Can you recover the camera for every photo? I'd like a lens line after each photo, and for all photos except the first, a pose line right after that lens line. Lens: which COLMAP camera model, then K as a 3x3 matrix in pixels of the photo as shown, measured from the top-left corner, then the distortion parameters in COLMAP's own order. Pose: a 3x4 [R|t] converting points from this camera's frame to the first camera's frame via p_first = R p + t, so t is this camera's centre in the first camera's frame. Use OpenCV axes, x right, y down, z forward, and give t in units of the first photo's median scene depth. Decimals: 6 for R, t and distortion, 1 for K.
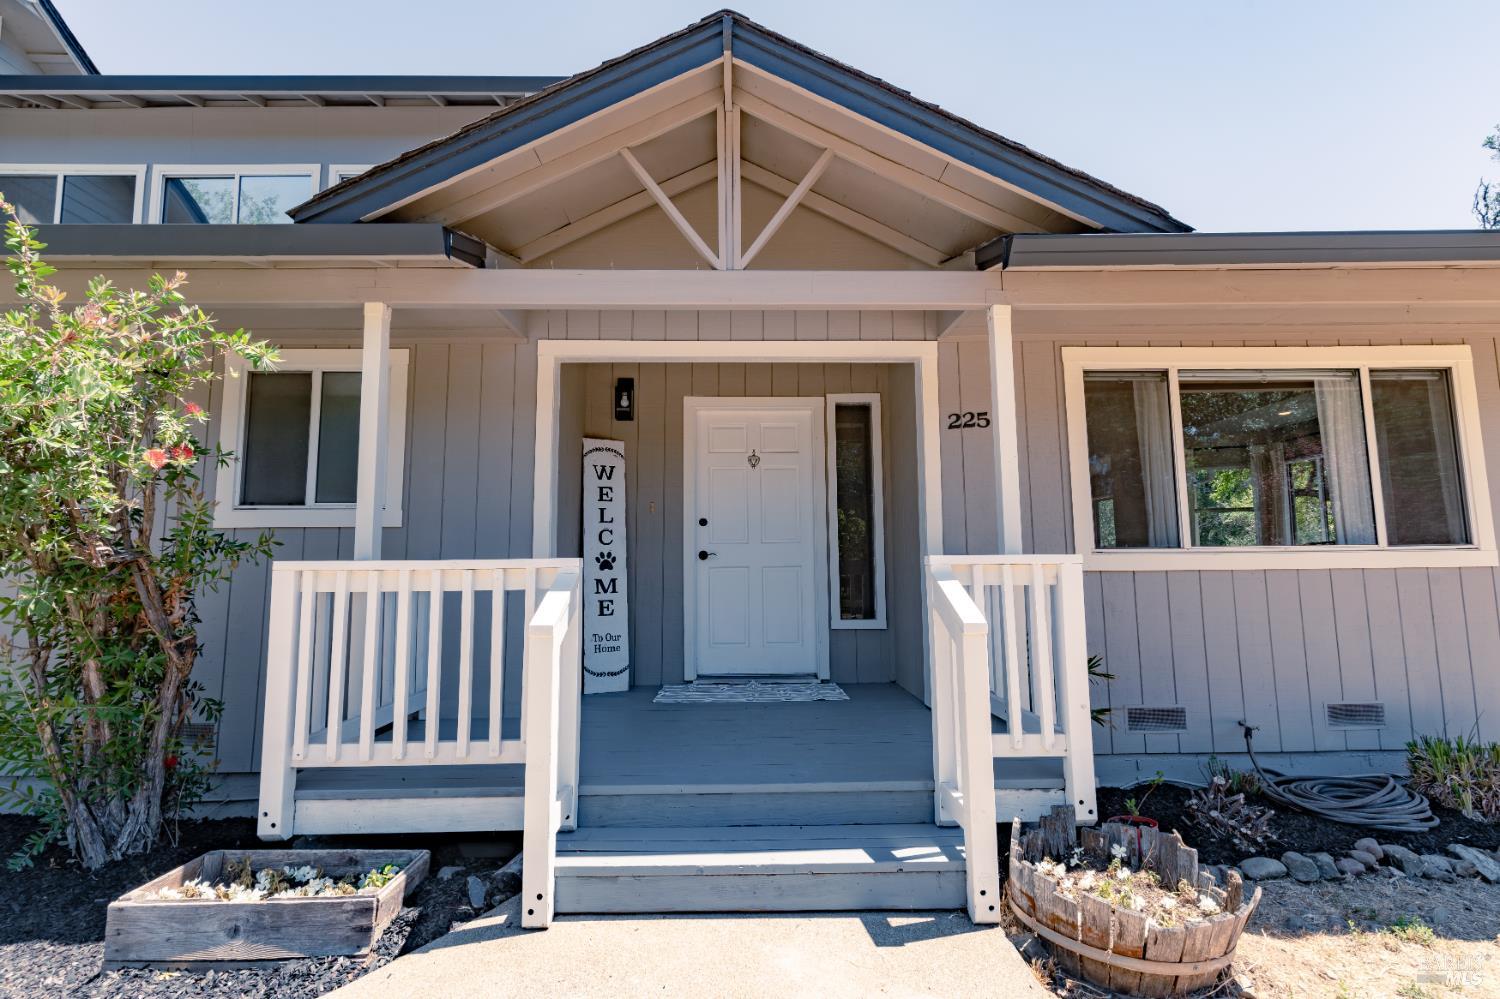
lens RADIAL K [[702.9, 0, 750.2], [0, 702.9, 495.6], [0, 0, 1]] dist [-0.002762, -0.000003]
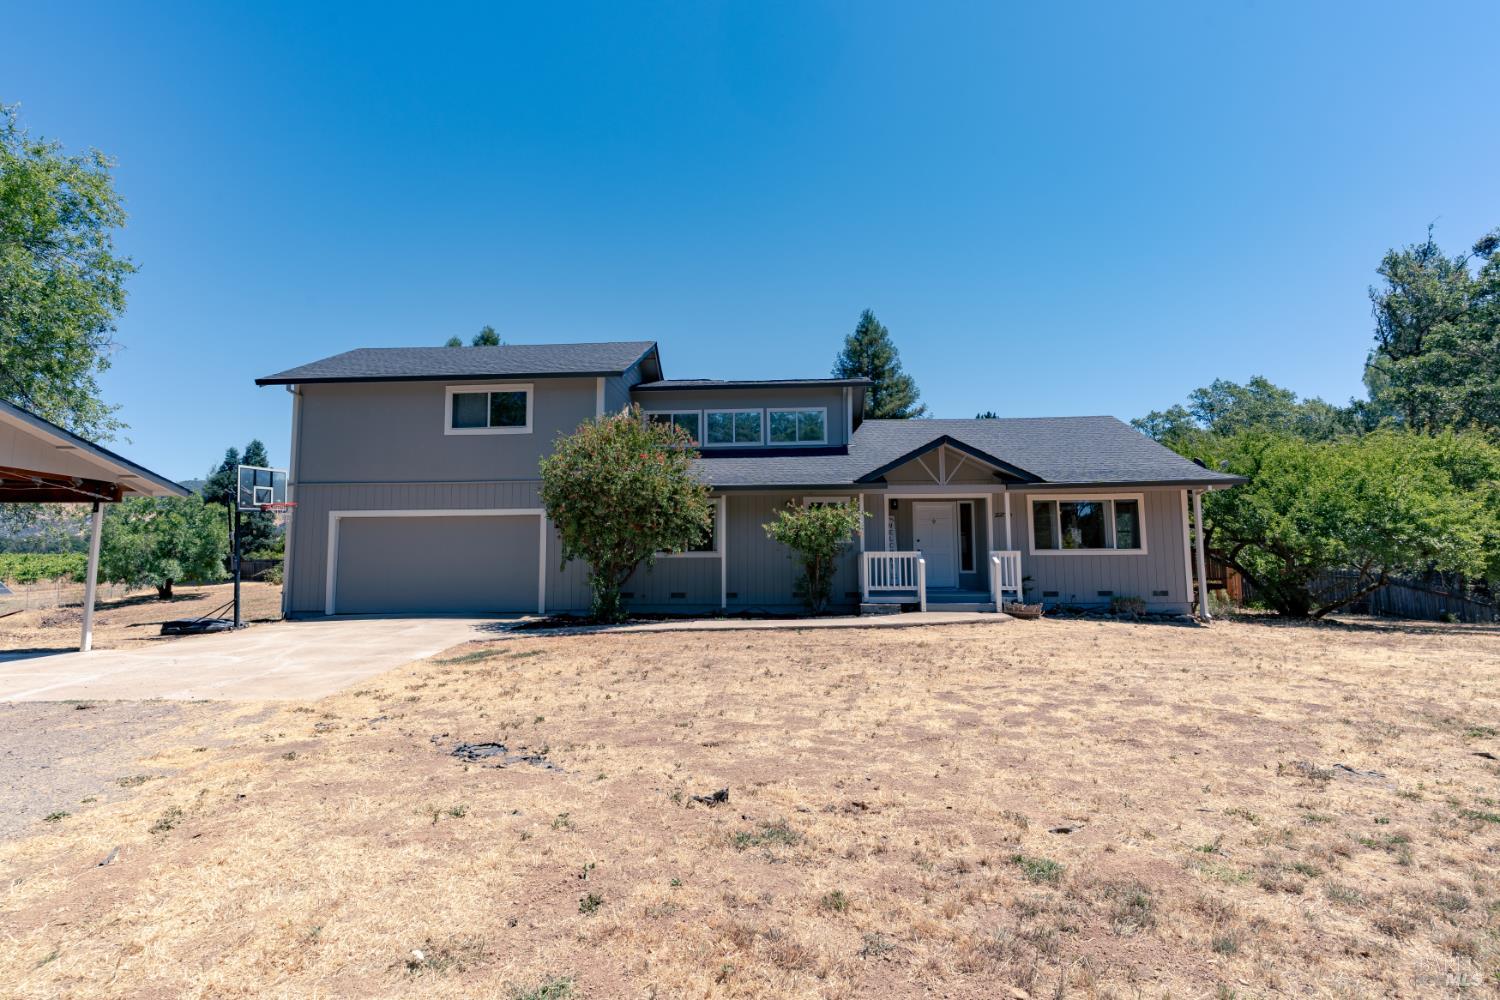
lens RADIAL K [[702.9, 0, 750.2], [0, 702.9, 496.1], [0, 0, 1]] dist [-0.002762, -0.000003]
pose [[0.996790, -0.002938, -0.080011, -0.740709], [0.003530, 0.999967, 0.007264, -0.248023], [0.079987, -0.007523, 0.996768, -2.928783]]
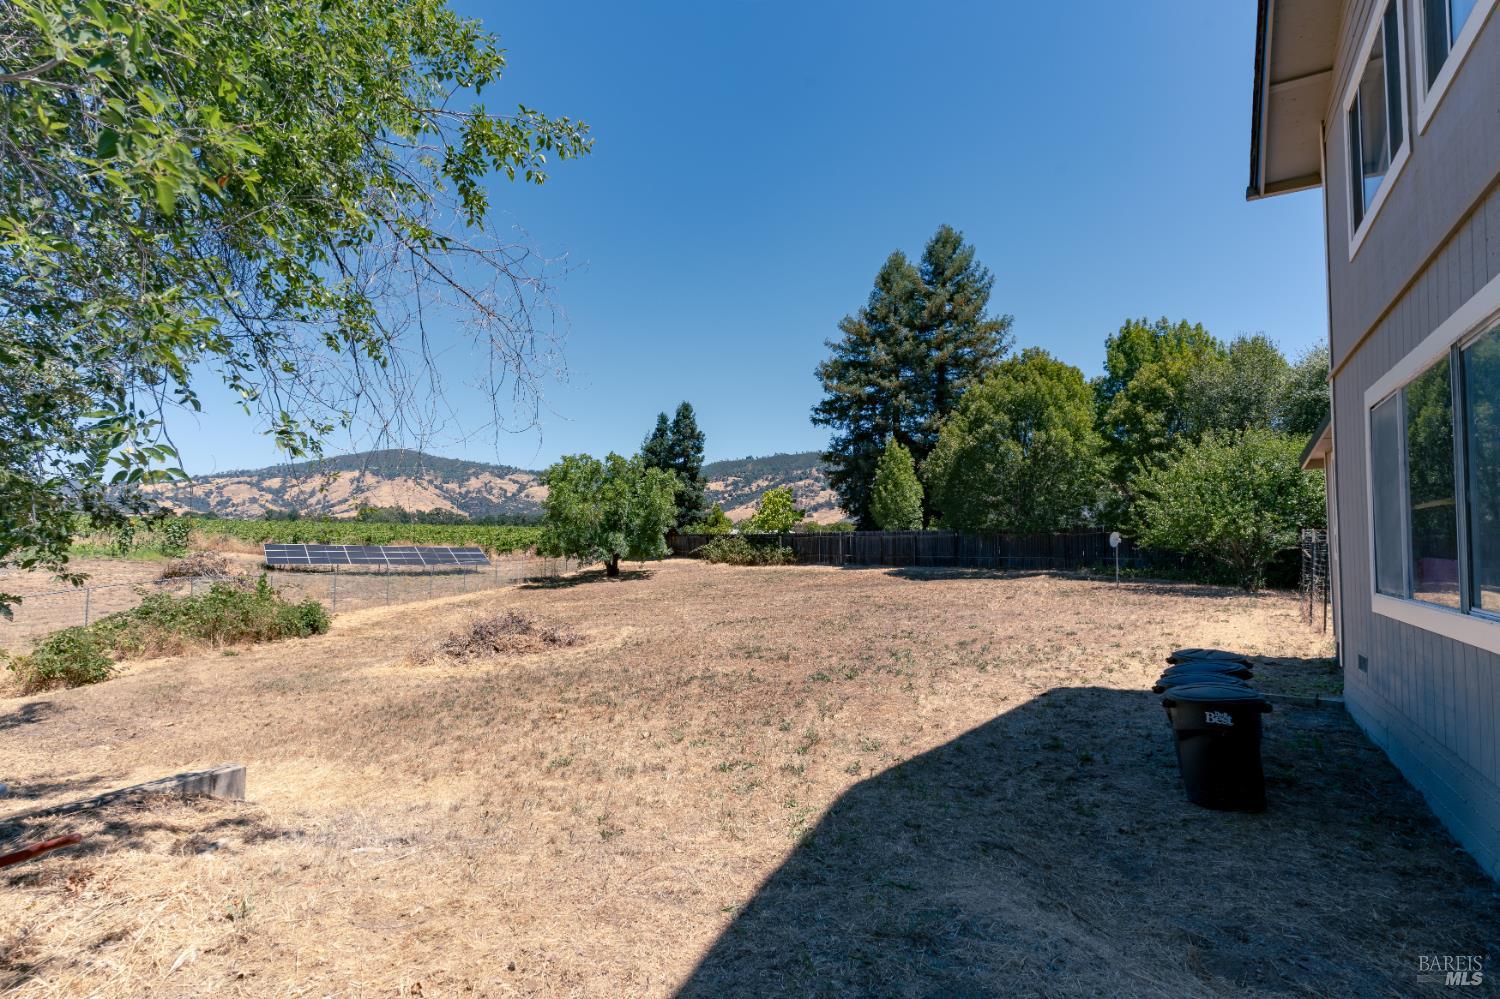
lens RADIAL K [[727.5, 0, 750.0], [0, 727.5, 499.5], [0, 0, 1]] dist [-0.000291, -0.000005]
pose [[0.840012, -0.007449, -0.542517, -3.894305], [0.031606, 0.998880, 0.035224, 0.065262], [0.541647, -0.046735, 0.839306, 0.087007]]
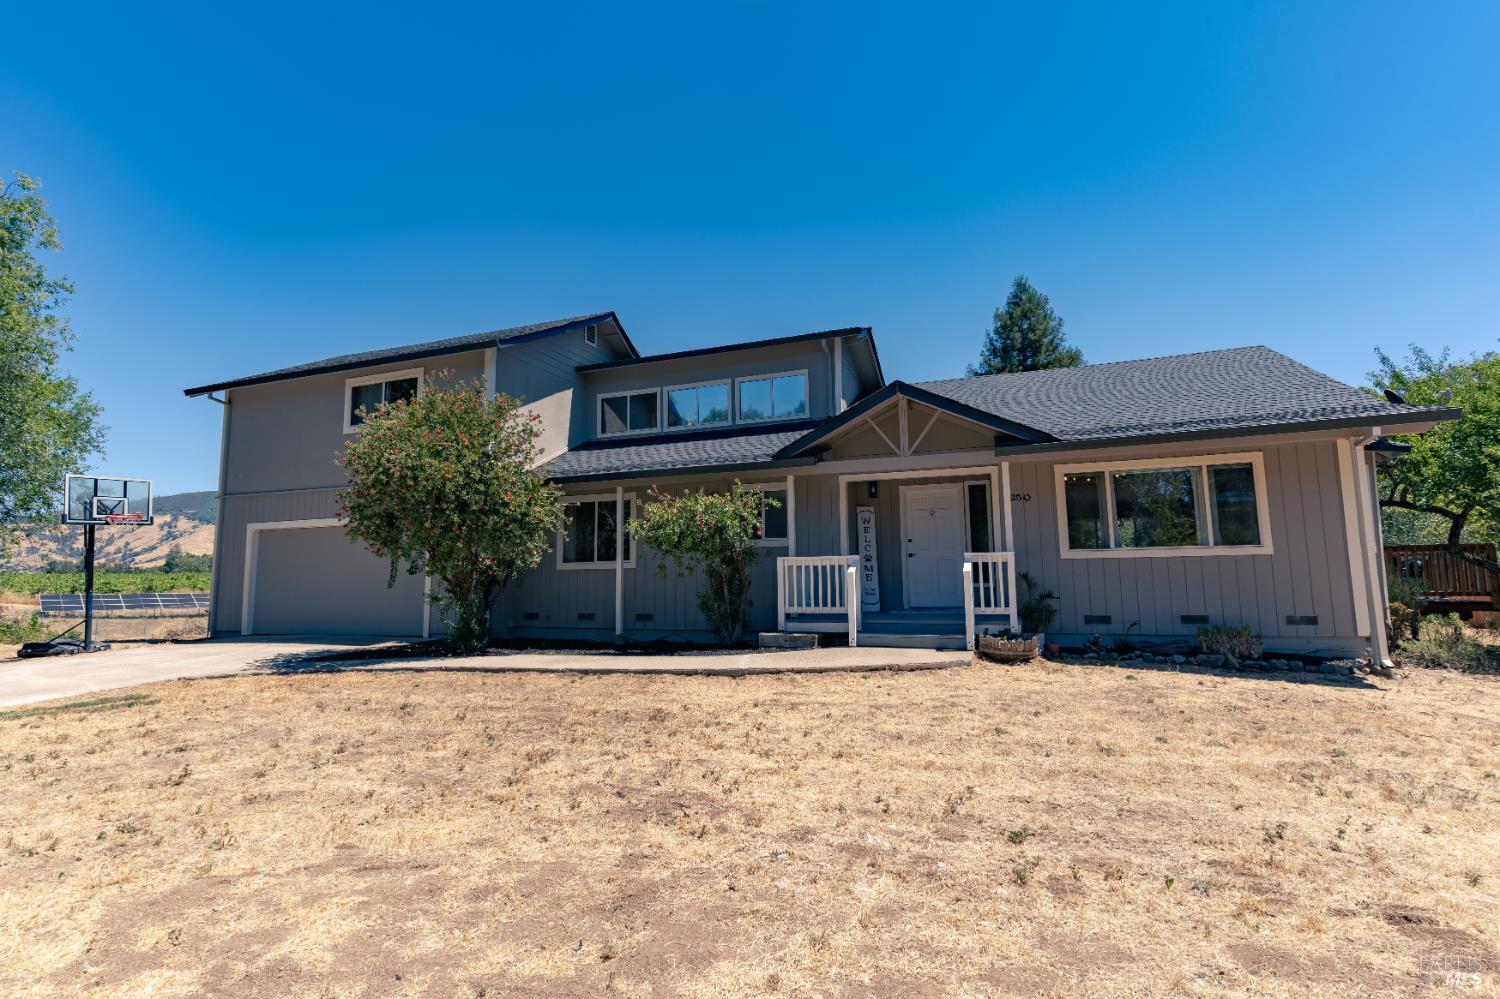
lens RADIAL K [[702.9, 0, 750.2], [0, 702.9, 495.6], [0, 0, 1]] dist [-0.002762, -0.000003]
pose [[0.929742, -0.045961, -0.365333, 0.371623], [0.042789, 0.998943, -0.016779, -0.118059], [0.365718, -0.000032, 0.930726, -1.675759]]
